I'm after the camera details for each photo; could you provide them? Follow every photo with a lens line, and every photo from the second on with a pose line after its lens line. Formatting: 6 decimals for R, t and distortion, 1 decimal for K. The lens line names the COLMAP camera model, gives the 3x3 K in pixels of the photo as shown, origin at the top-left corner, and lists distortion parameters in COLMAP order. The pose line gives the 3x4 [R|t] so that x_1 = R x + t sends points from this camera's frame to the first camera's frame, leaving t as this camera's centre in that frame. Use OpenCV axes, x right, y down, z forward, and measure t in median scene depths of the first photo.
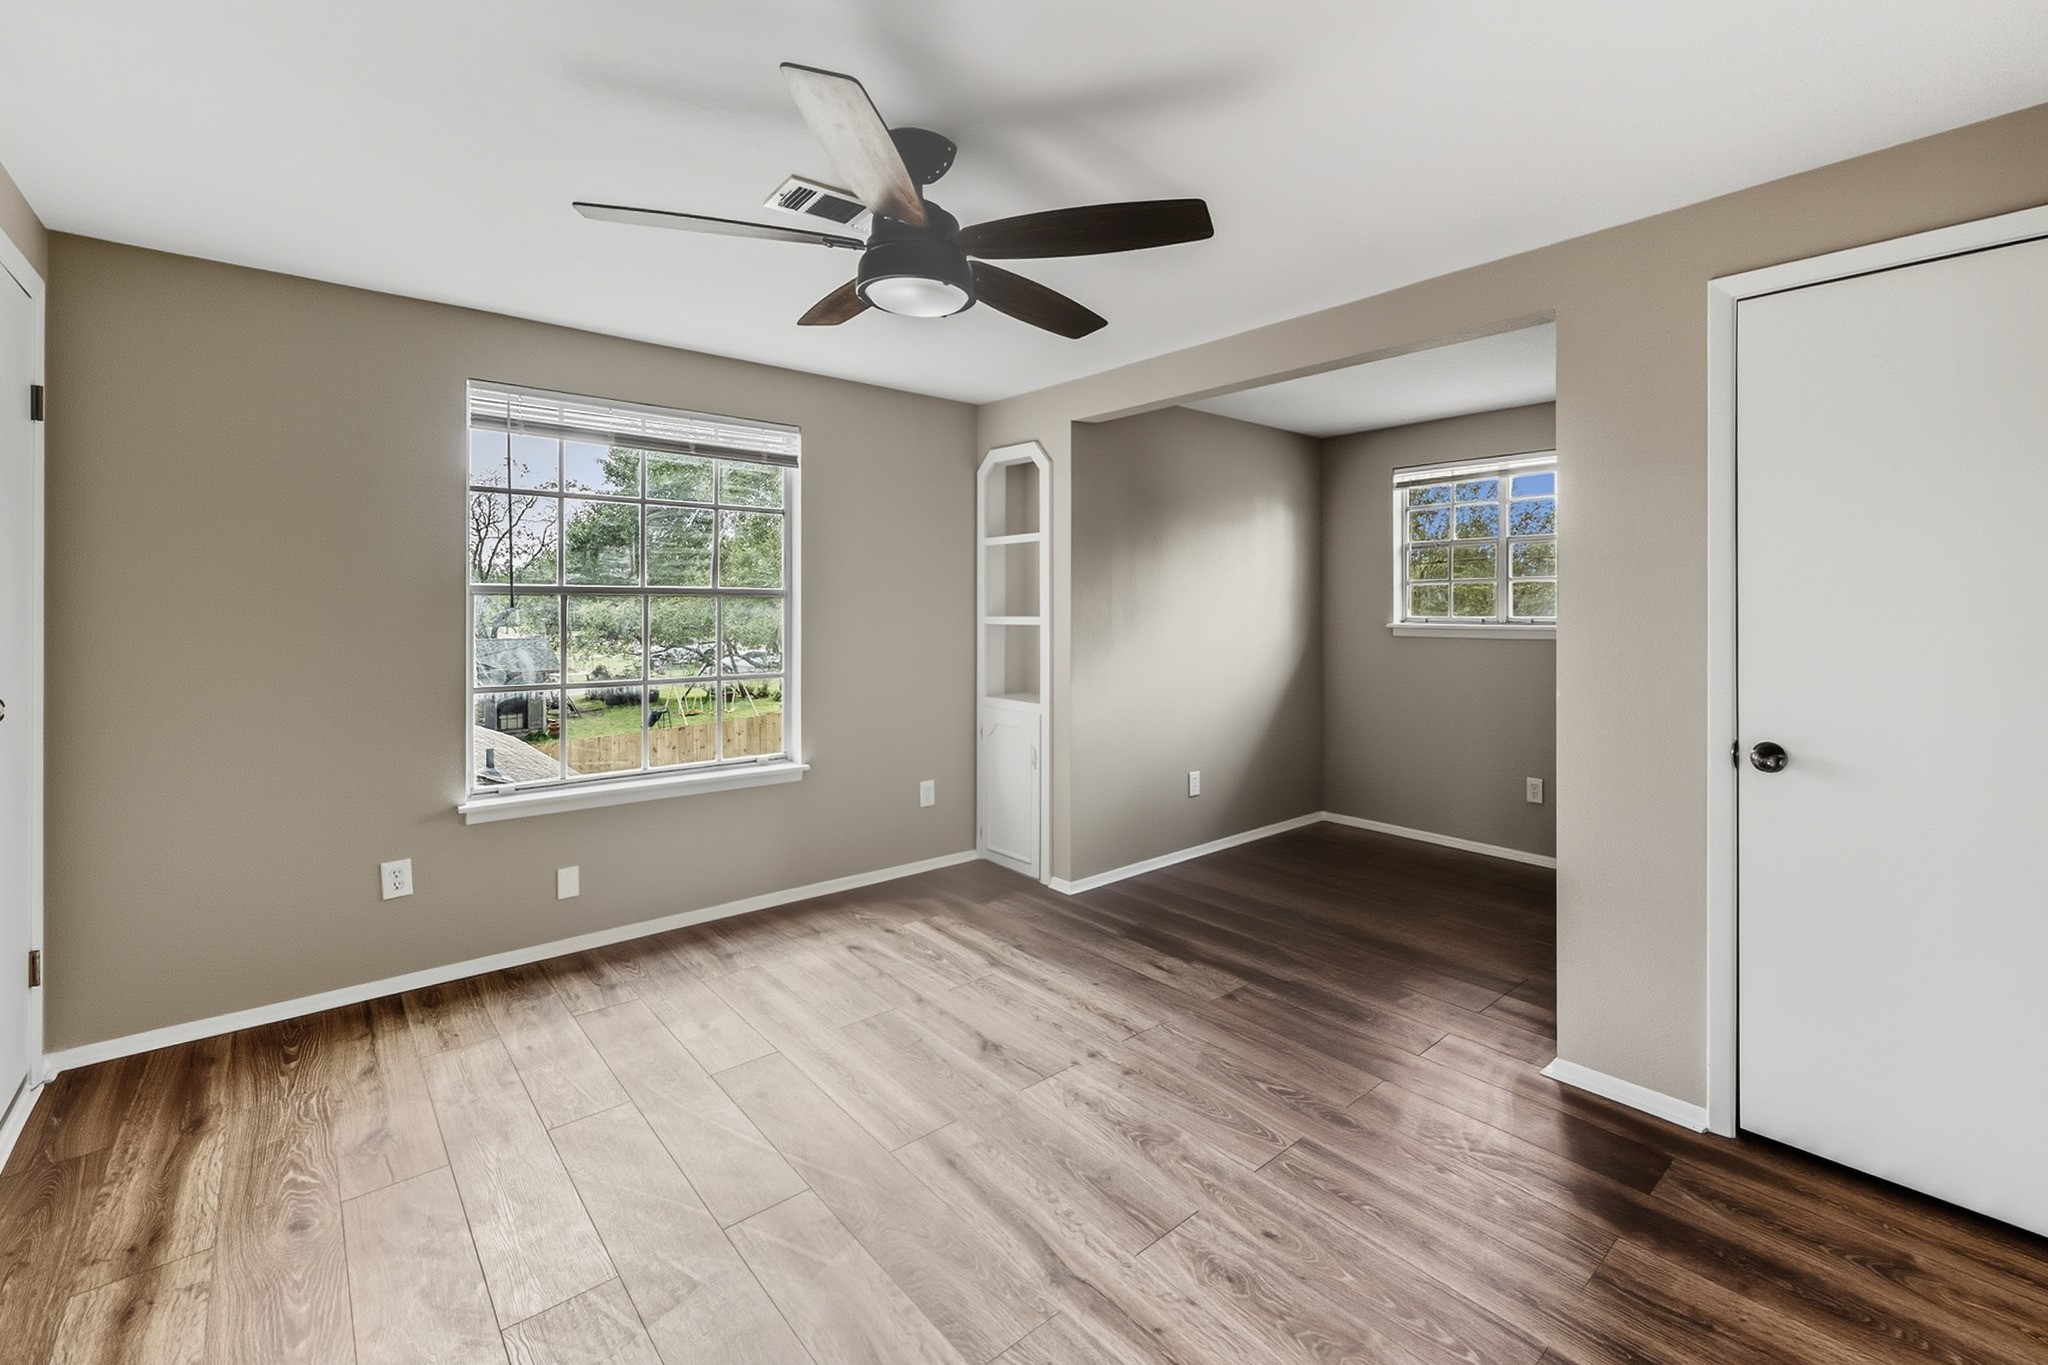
lens RADIAL K [[903.7, 0, 1118.9], [0, 903.7, 597.5], [0, 0, 1]] dist [0.001643, 0.000426]
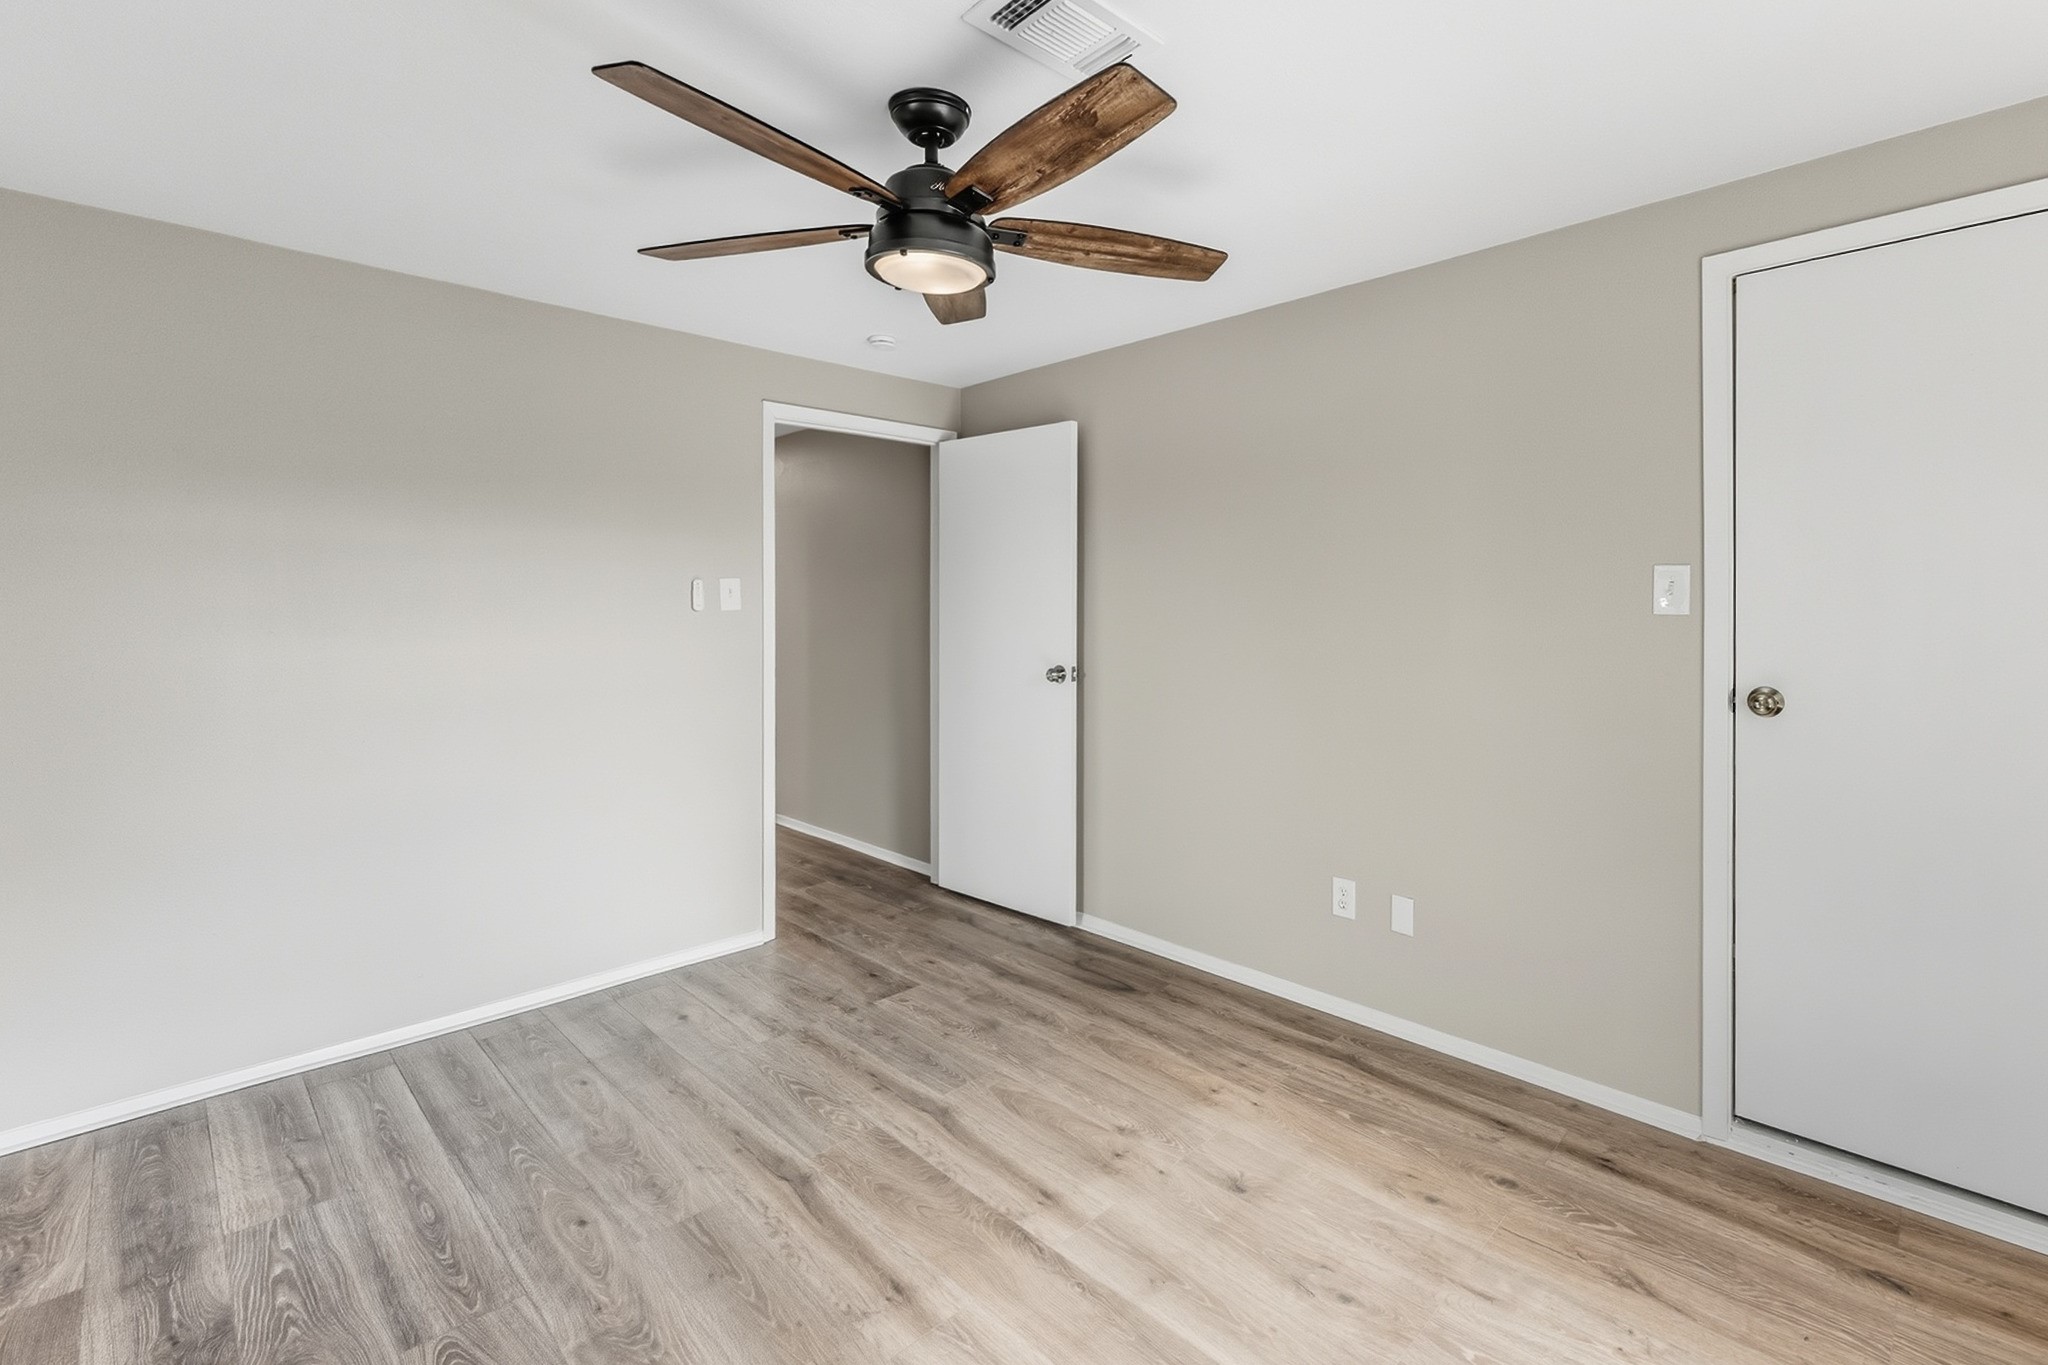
lens RADIAL K [[921.9, 0, 1117.8], [0, 921.9, 610.9], [0, 0, 1]] dist [0.000120, 0.000514]
pose [[-0.998102, 0.000810, -0.061572, -0.365947], [0.000229, 0.999955, 0.009444, 0.001410], [0.061576, 0.009412, -0.998058, 2.018470]]
